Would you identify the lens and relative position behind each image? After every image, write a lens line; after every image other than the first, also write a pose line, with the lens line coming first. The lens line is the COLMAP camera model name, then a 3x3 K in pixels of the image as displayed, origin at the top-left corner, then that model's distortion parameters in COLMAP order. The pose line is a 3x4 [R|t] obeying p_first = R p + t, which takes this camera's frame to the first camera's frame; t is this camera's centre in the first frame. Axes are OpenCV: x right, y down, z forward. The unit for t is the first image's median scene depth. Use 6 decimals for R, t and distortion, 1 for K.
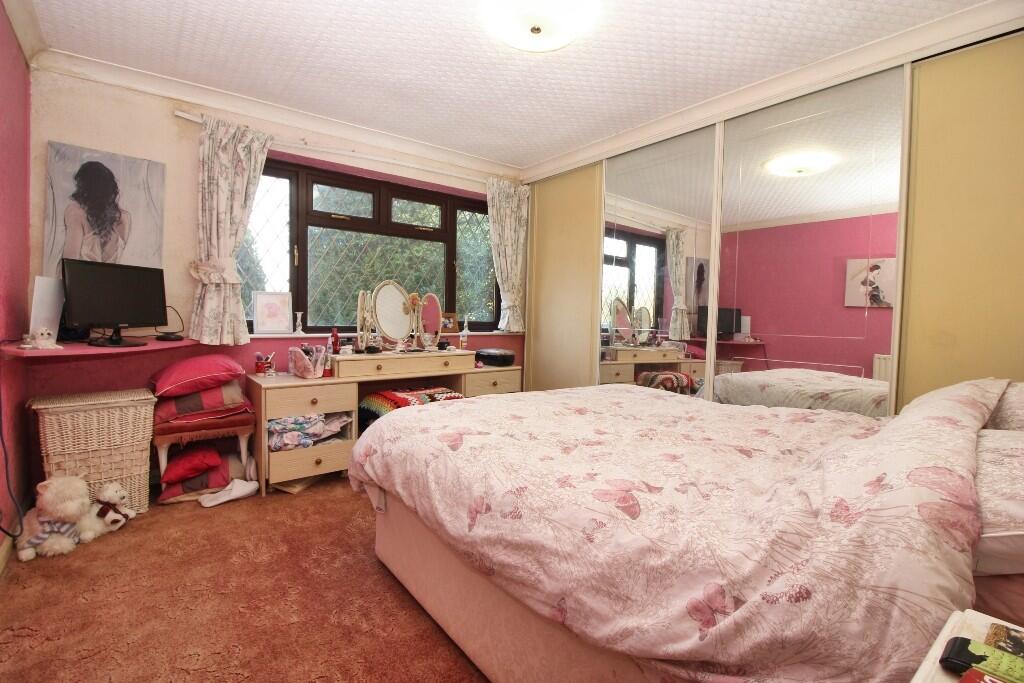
lens RADIAL K [[486.3, 0, 512.0], [0, 486.3, 341.5], [0, 0, 1]] dist [-0.004269, -0.013010]
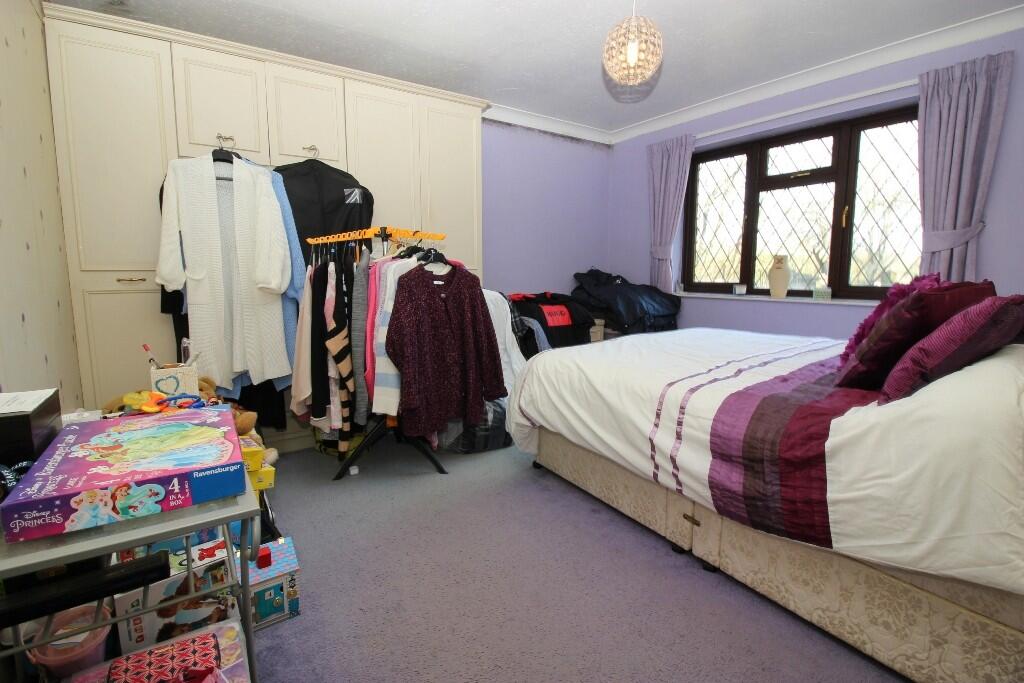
lens RADIAL K [[486.3, 0, 512.0], [0, 486.3, 341.5], [0, 0, 1]] dist [-0.004269, -0.013010]
pose [[-0.050588, 0.114900, -0.992088, 0.702829], [-0.049897, 0.991829, 0.117415, -0.008131], [0.997472, 0.055442, -0.044441, 0.511881]]
